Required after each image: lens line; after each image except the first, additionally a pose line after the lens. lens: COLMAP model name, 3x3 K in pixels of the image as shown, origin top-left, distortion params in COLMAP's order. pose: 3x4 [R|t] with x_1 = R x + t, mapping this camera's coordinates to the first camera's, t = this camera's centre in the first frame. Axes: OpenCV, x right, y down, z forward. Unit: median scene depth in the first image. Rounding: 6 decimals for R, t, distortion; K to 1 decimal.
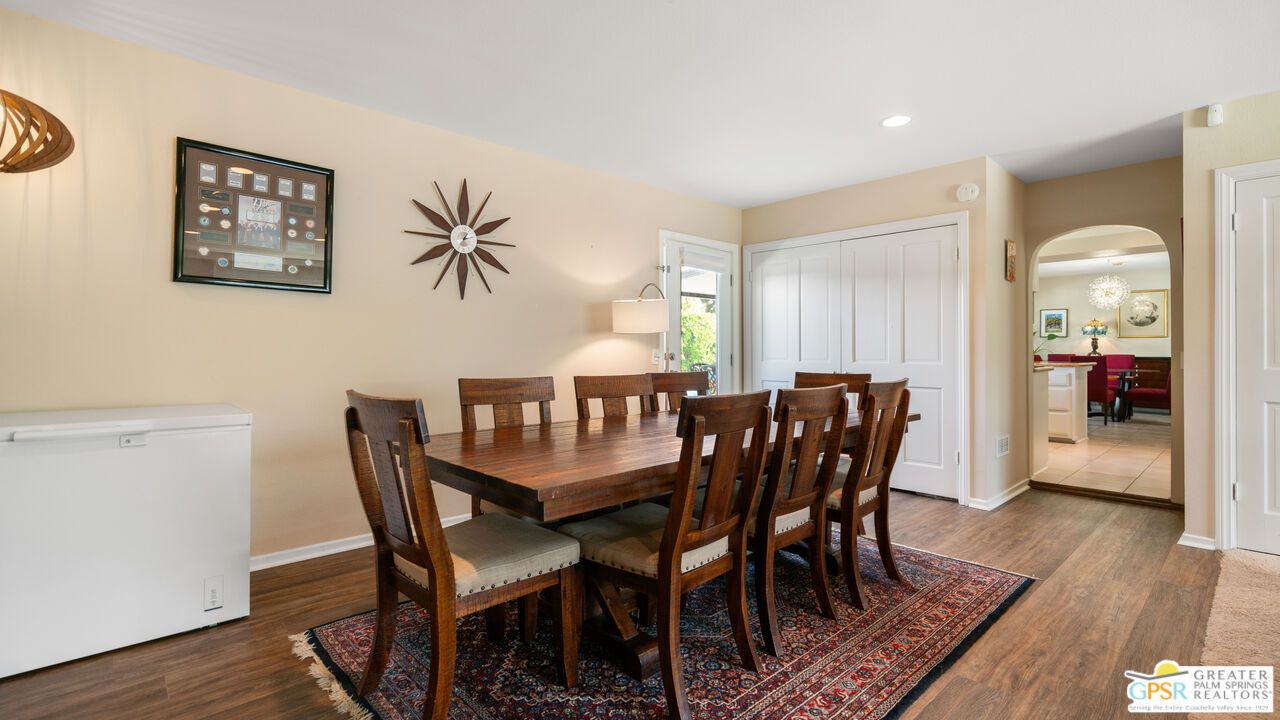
lens RADIAL K [[578.0, 0, 634.6], [0, 578.0, 342.4], [0, 0, 1]] dist [-0.001862, 0.001764]
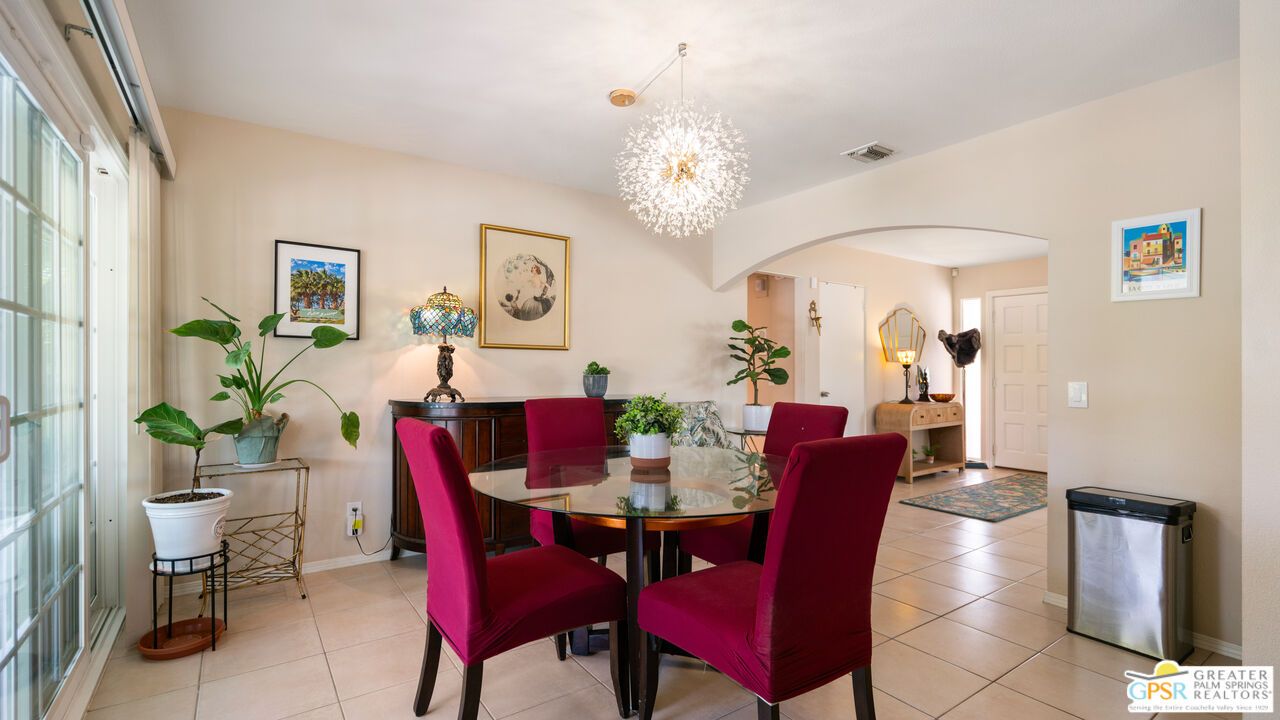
lens RADIAL K [[578.0, 0, 639.4], [0, 578.0, 363.0], [0, 0, 1]] dist [-0.001862, 0.001764]
pose [[0.142271, 0.010047, 0.989777, 0.486362], [-0.018381, 0.999803, -0.007507, 0.002747], [-0.989657, -0.017125, 0.142427, 0.847419]]
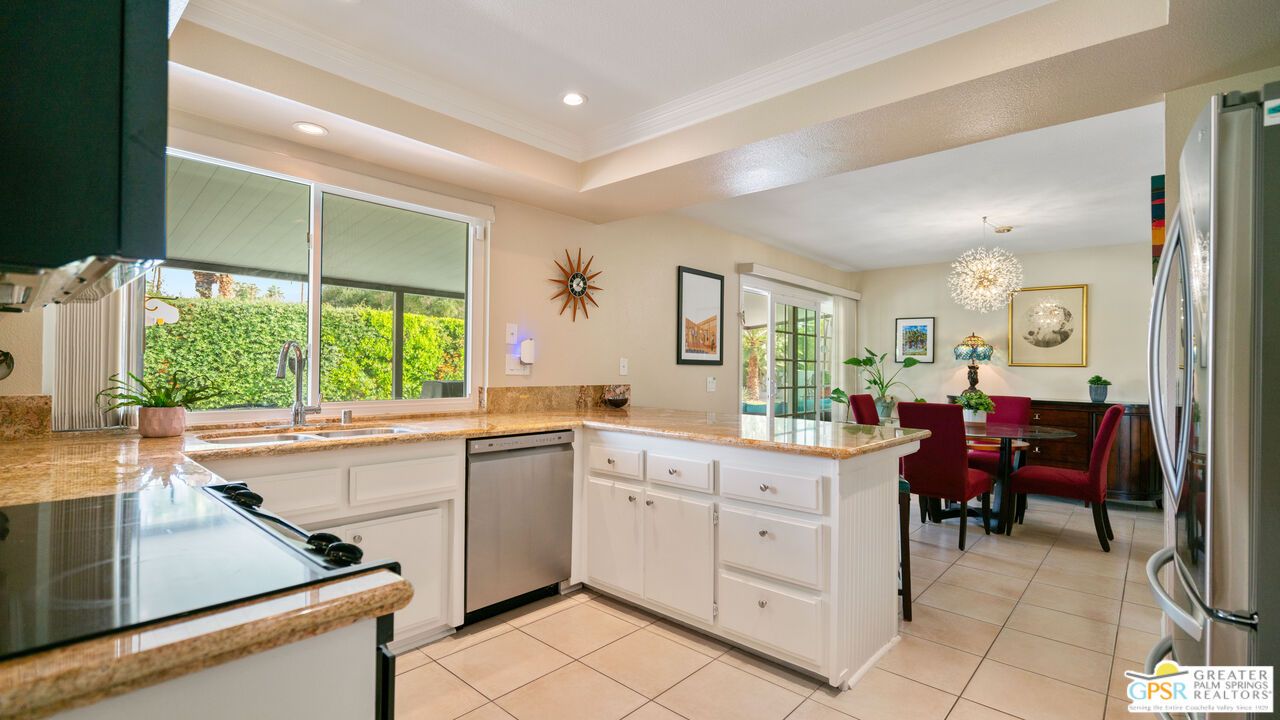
lens RADIAL K [[578.0, 0, 639.3], [0, 578.0, 353.3], [0, 0, 1]] dist [-0.001862, 0.001764]
pose [[0.995498, 0.018365, 0.092987, 0.401438], [-0.017553, 0.999800, -0.009542, -0.008712], [-0.093143, 0.007867, 0.995622, 0.442735]]
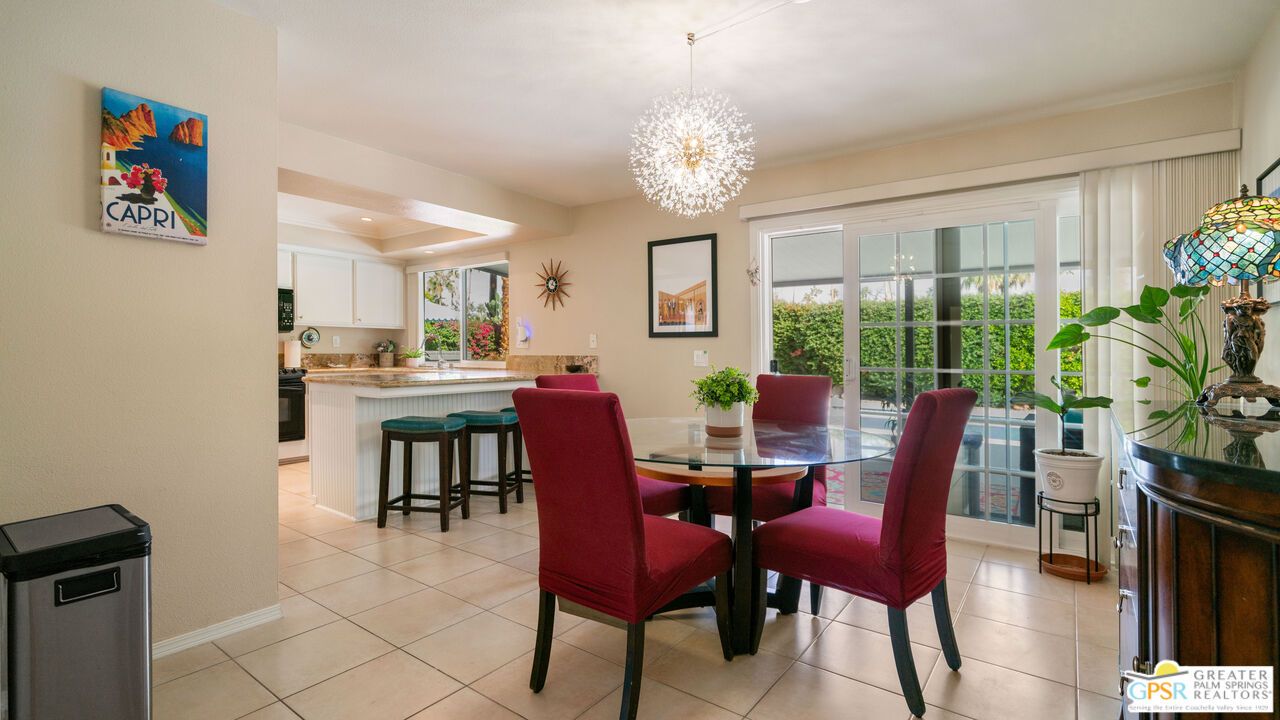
lens RADIAL K [[578.0, 0, 626.3], [0, 578.0, 354.5], [0, 0, 1]] dist [-0.001862, 0.001764]
pose [[0.177727, 0.004802, -0.984068, 0.938329], [0.005217, 0.999969, 0.005821, 0.006073], [0.984066, -0.006168, 0.177697, 0.795689]]
